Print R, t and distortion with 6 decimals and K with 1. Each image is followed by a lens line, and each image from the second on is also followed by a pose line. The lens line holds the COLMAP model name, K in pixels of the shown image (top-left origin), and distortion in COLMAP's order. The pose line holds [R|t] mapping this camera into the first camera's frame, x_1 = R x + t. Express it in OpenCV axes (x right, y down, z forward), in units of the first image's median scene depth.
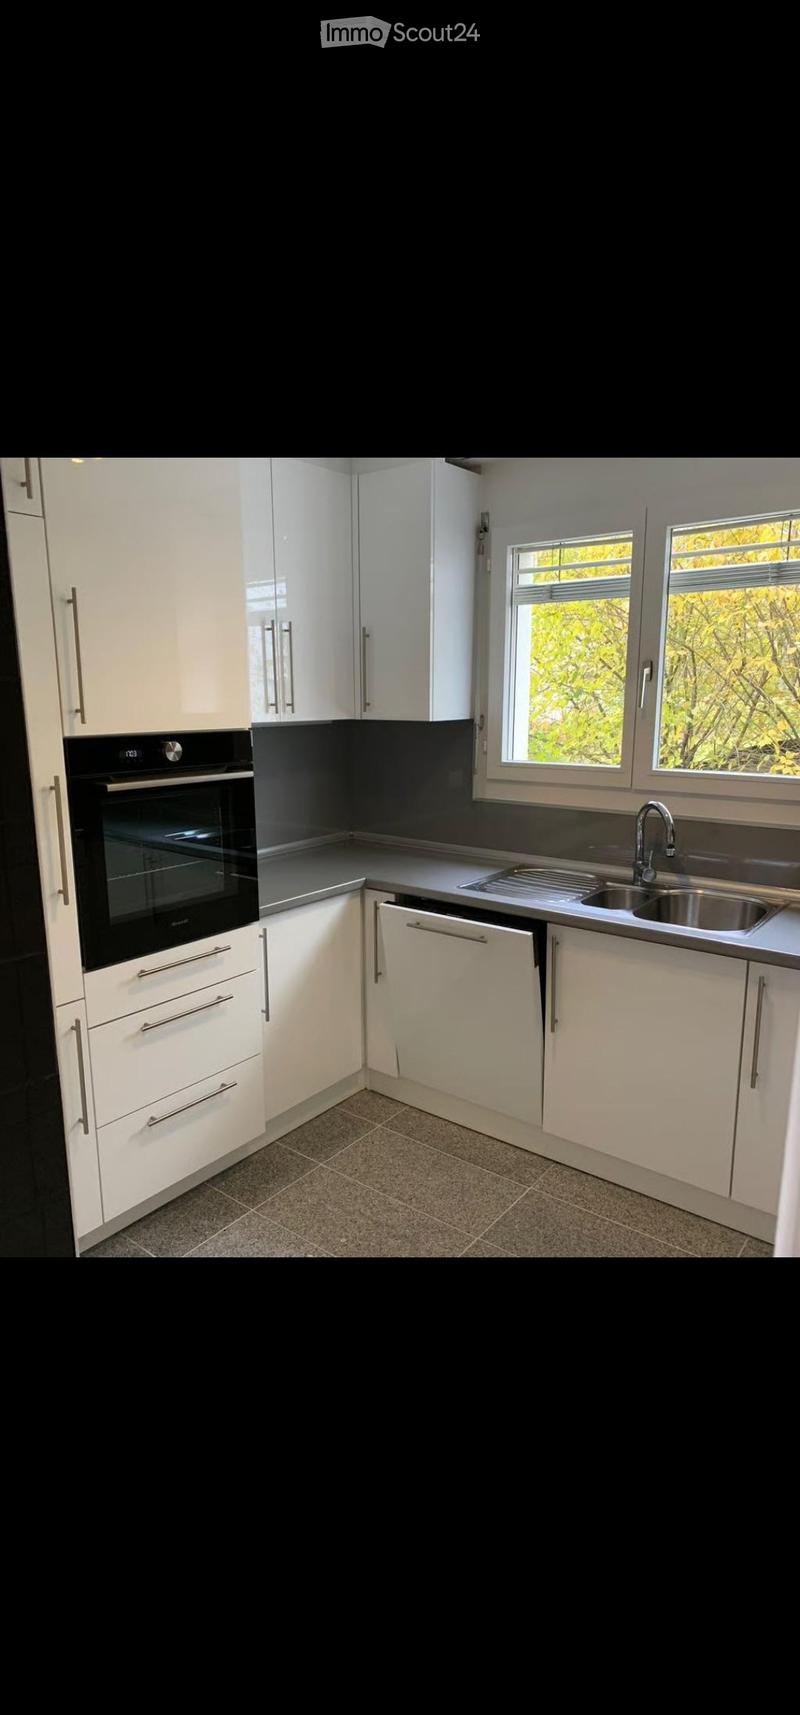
lens RADIAL K [[819.1, 0, 394.8], [0, 819.1, 848.5], [0, 0, 1]] dist [0.024417, -0.003455]
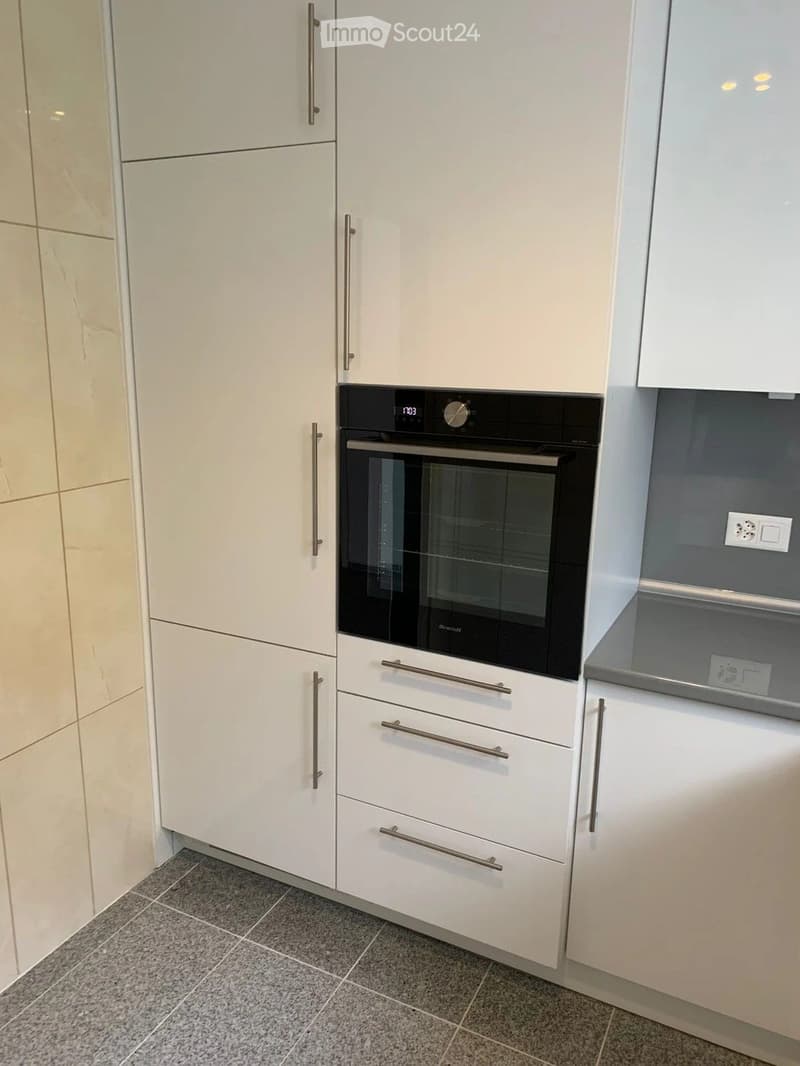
lens RADIAL K [[815.9, 0, 397.2], [0, 815.9, 537.7], [0, 0, 1]] dist [0.057365, -0.071426]
pose [[0.195176, 0.242734, -0.950256, 0.448504], [-0.204765, 0.957623, 0.202559, -0.141102], [0.959155, 0.155045, 0.236608, 0.725991]]
